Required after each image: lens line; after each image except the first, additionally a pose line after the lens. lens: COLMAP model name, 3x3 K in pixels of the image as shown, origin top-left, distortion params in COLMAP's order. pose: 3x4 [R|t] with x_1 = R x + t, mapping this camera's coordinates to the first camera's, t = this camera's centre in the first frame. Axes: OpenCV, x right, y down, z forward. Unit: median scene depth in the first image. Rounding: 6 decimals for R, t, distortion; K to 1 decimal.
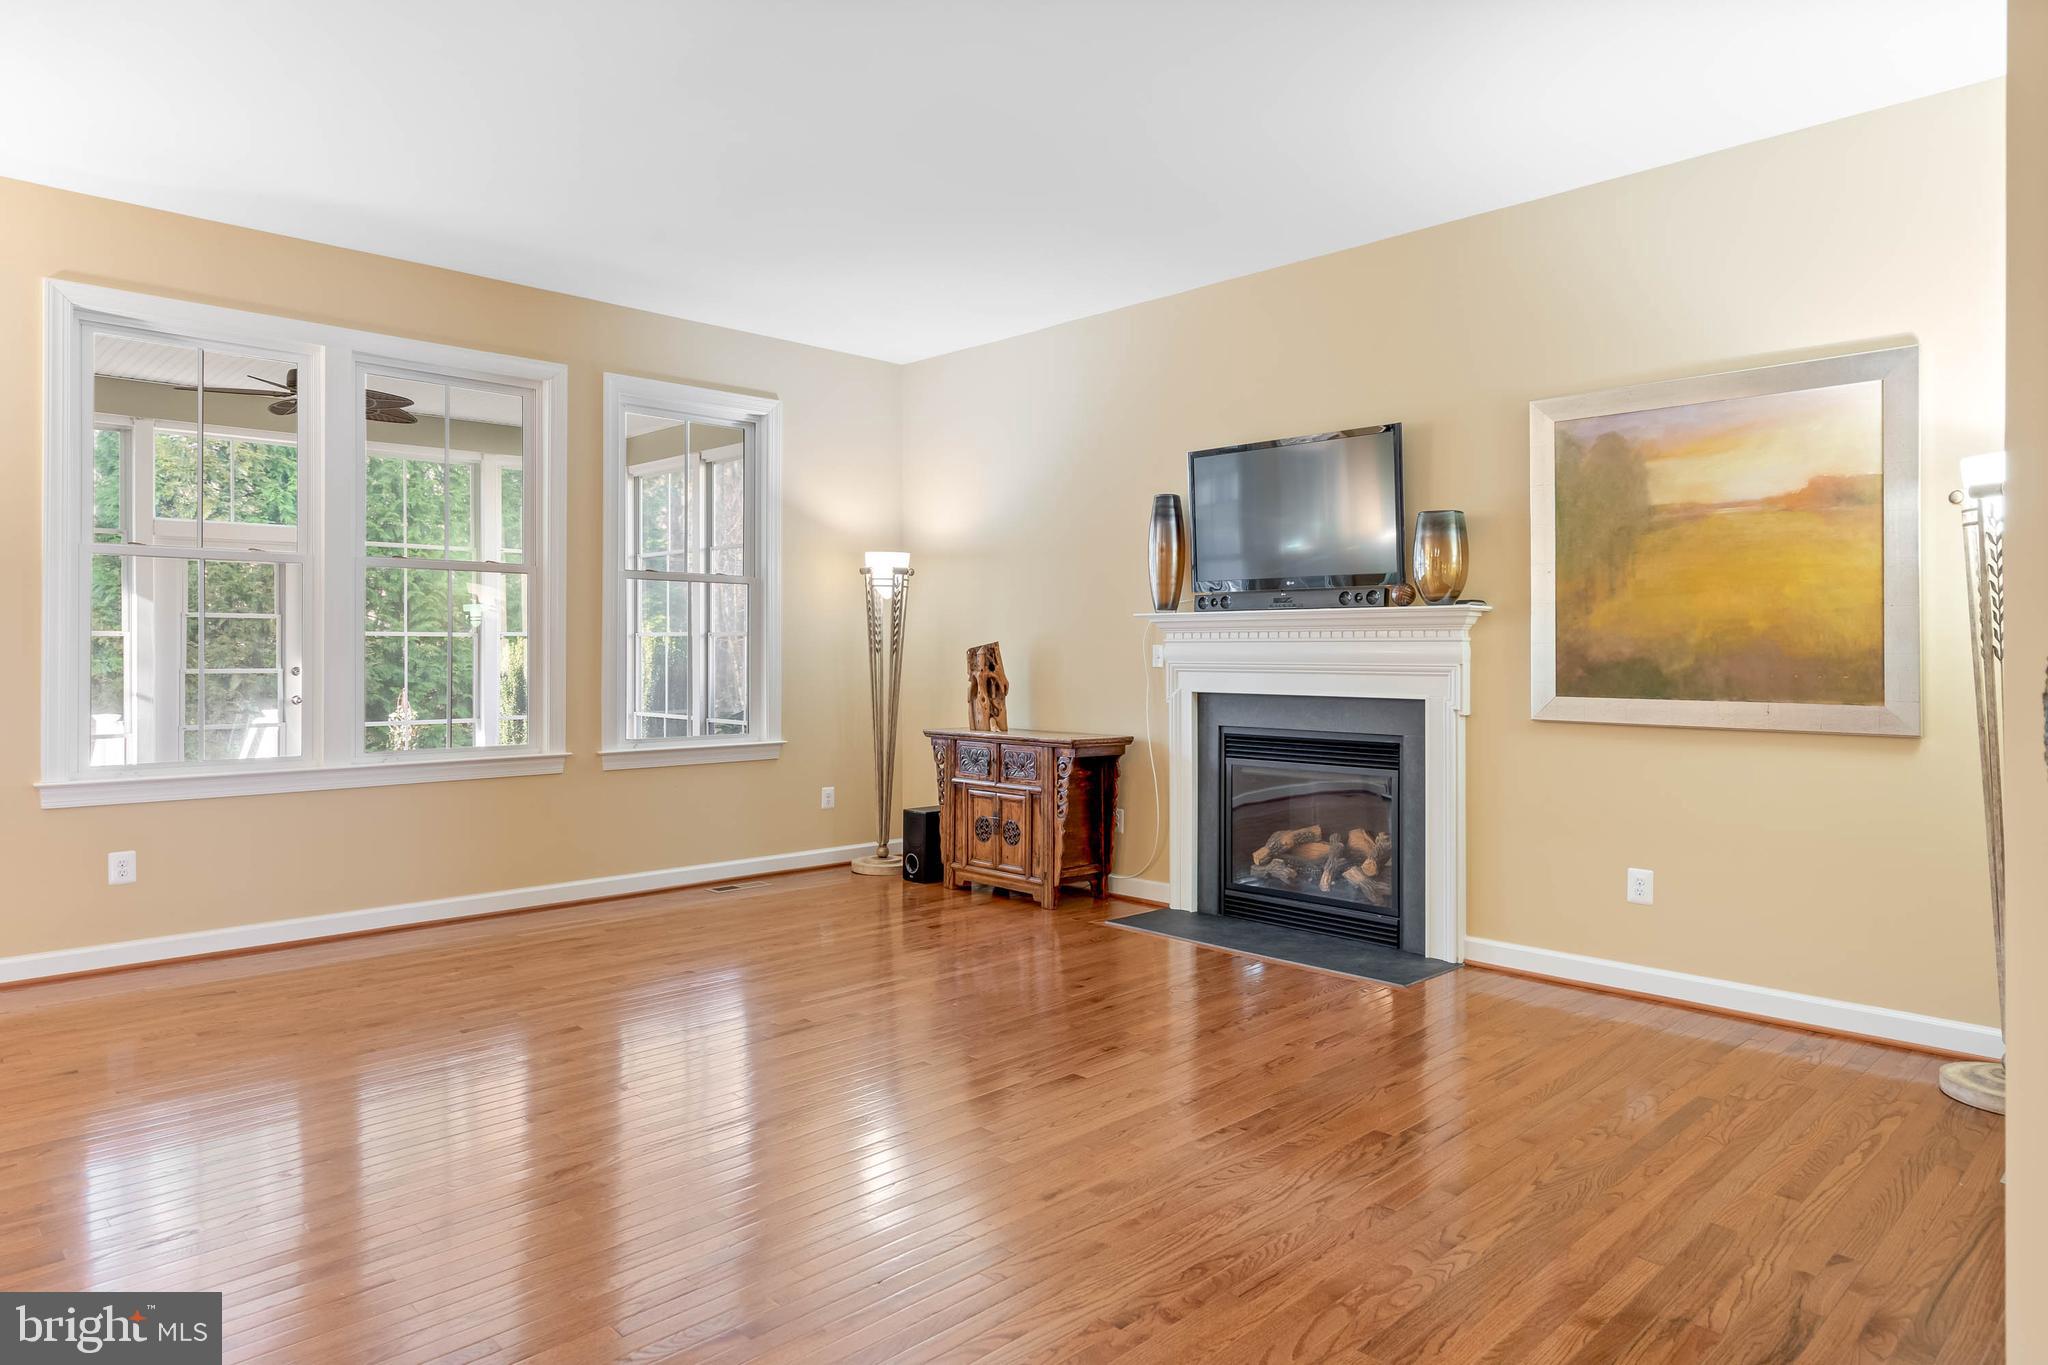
lens RADIAL K [[1251.8, 0, 1005.7], [0, 1251.8, 649.5], [0, 0, 1]] dist [0.023967, -0.000758]
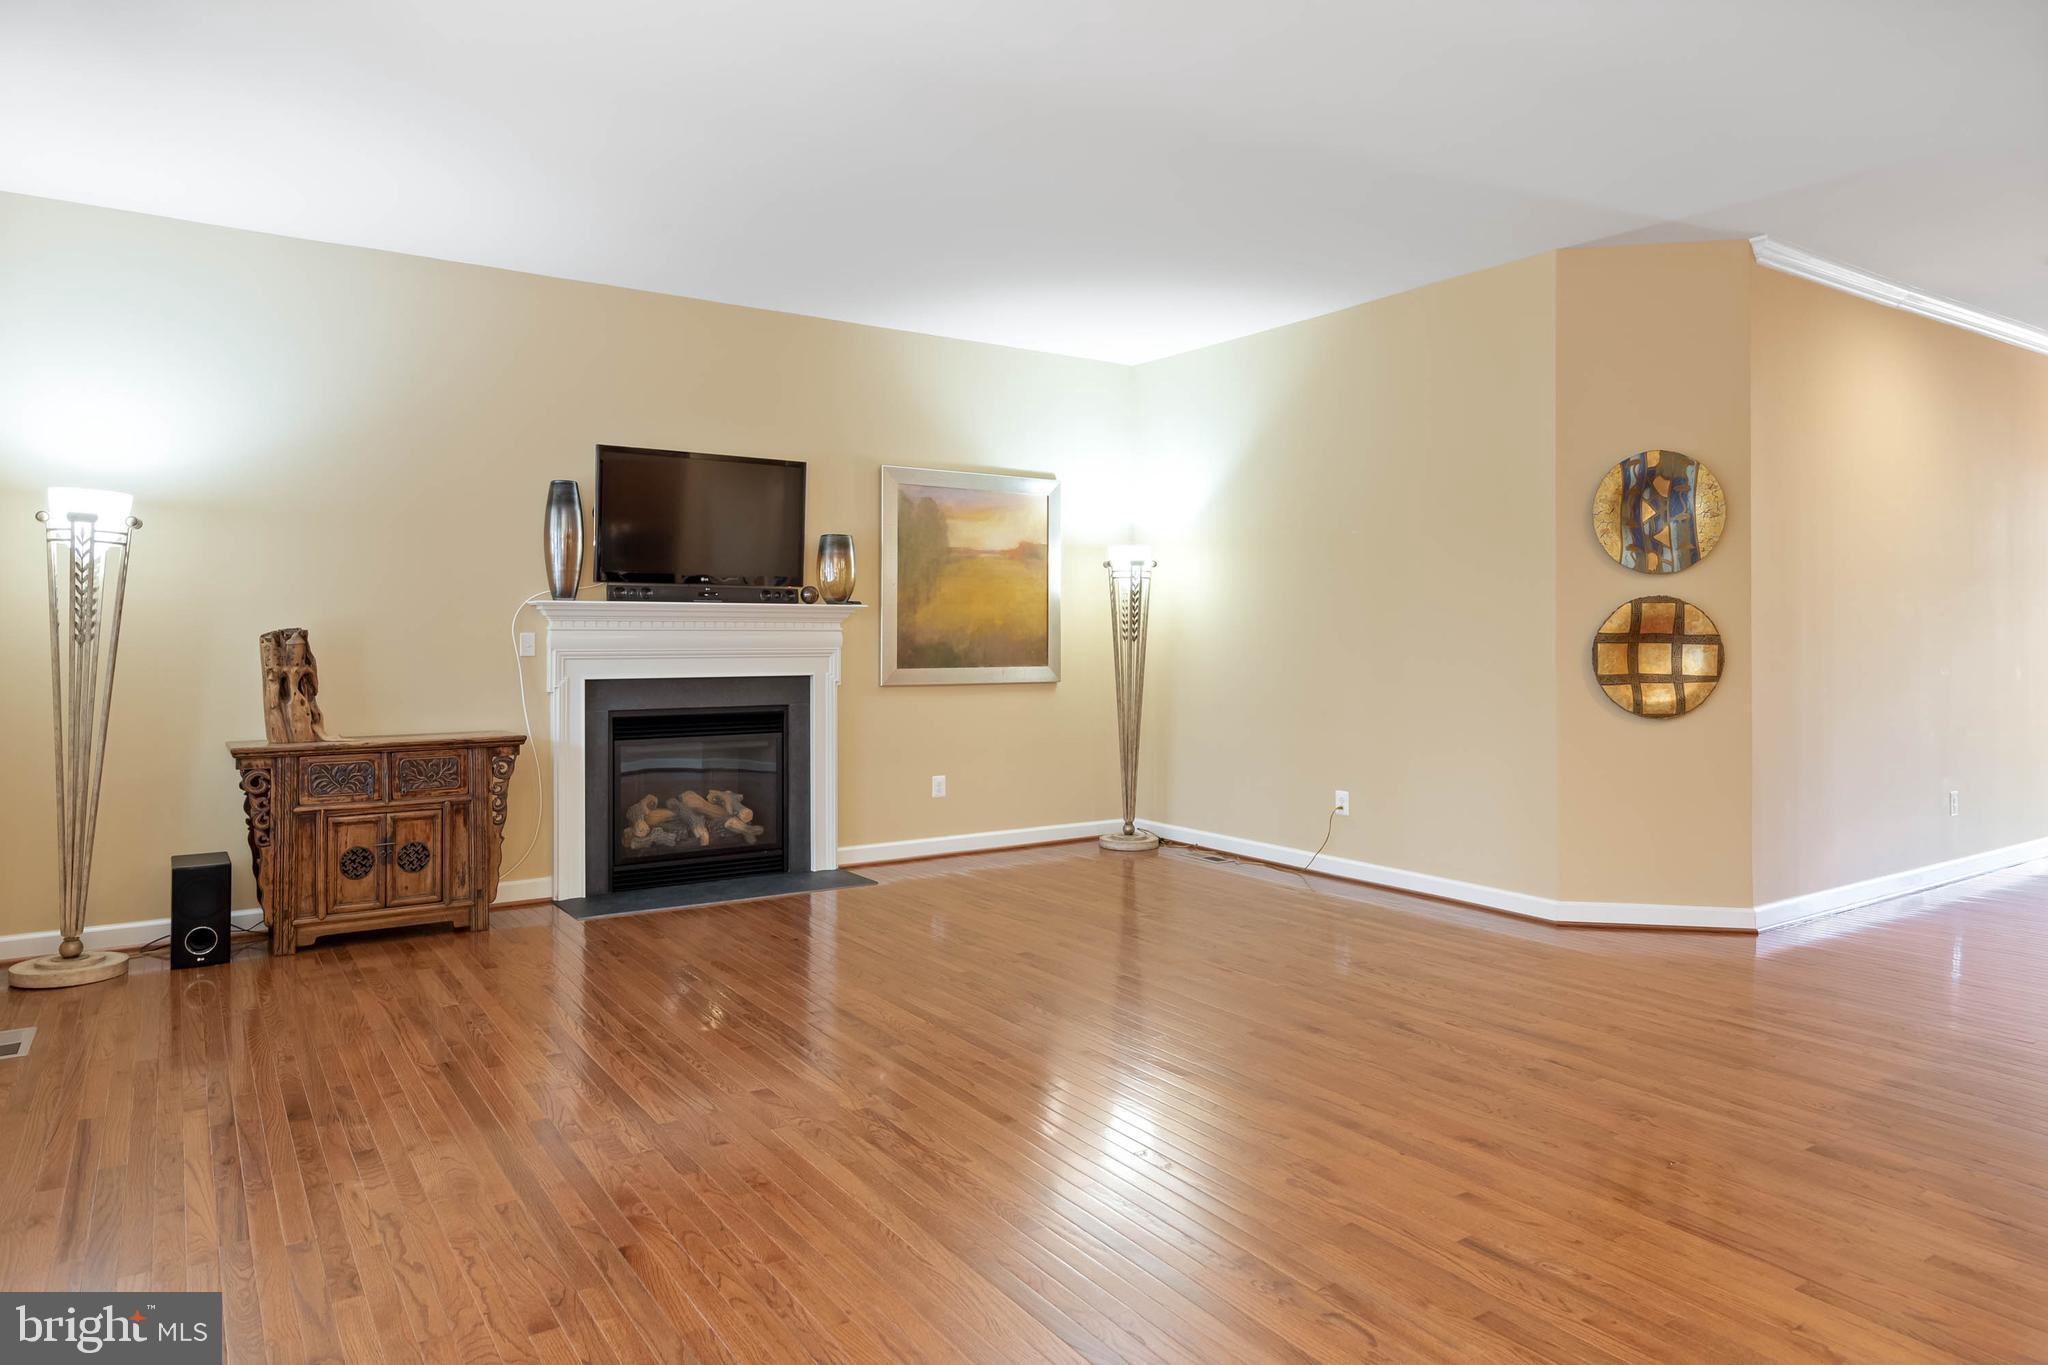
lens RADIAL K [[1251.8, 0, 1008.7], [0, 1251.8, 674.4], [0, 0, 1]] dist [0.023967, -0.000758]
pose [[0.173210, -0.017727, 0.984725, -0.751637], [0.012573, 0.999796, 0.015787, 0.016921], [-0.984805, 0.009647, 0.173397, 0.464692]]
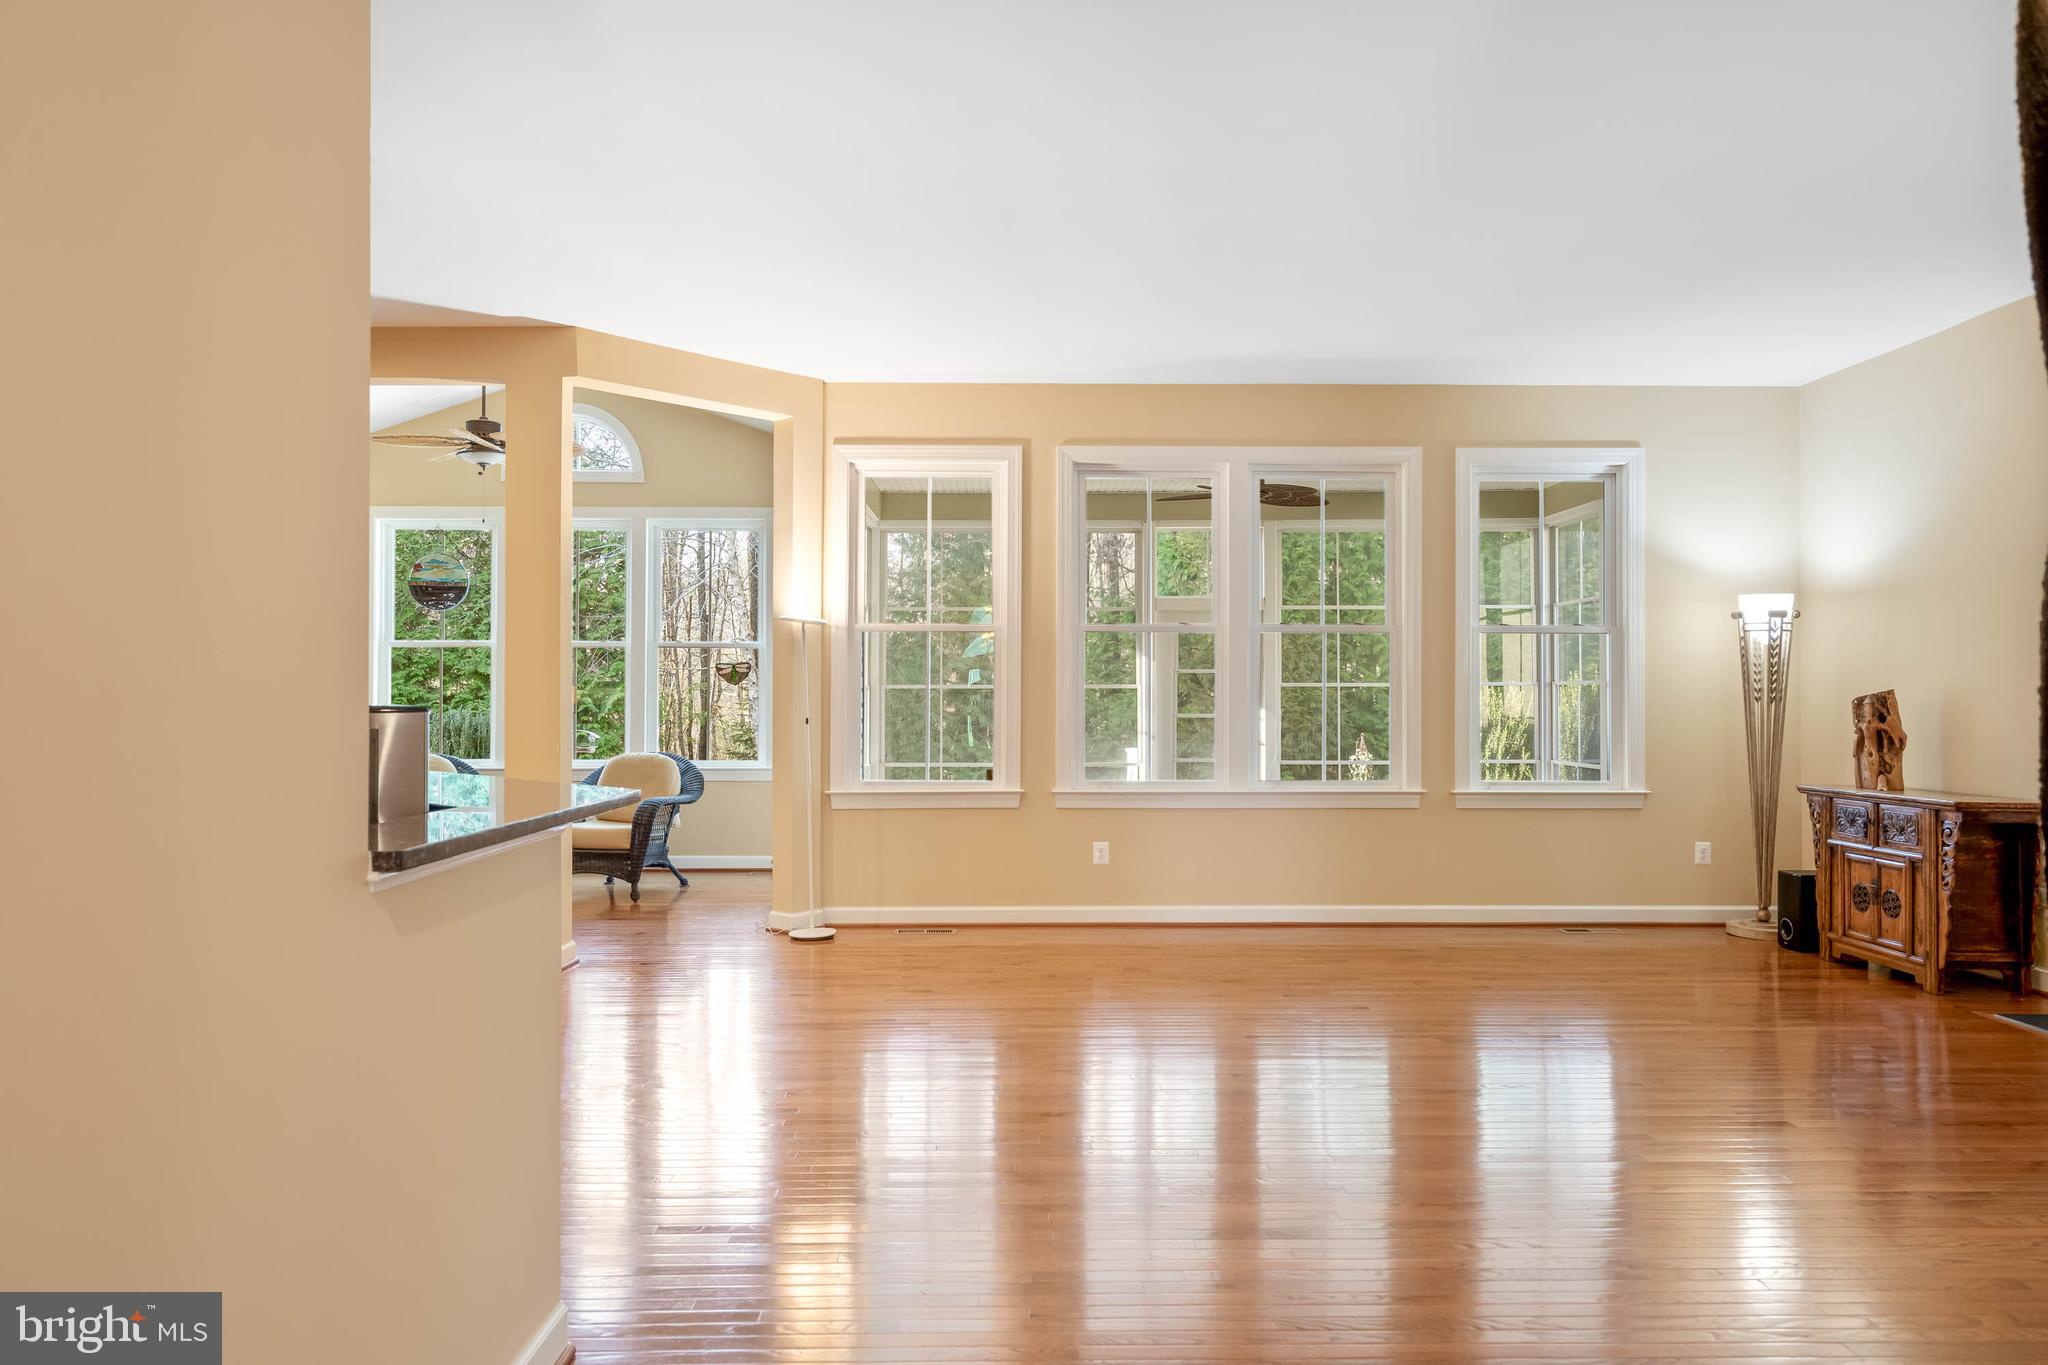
lens RADIAL K [[1353.1, 0, 1027.8], [0, 1353.1, 686.1], [0, 0, 1]] dist [0.003270, 0.000356]
pose [[0.736268, -0.005994, -0.676664, 0.206912], [0.000468, 0.999965, -0.008348, -0.001129], [0.676690, 0.005829, 0.736245, -0.130157]]
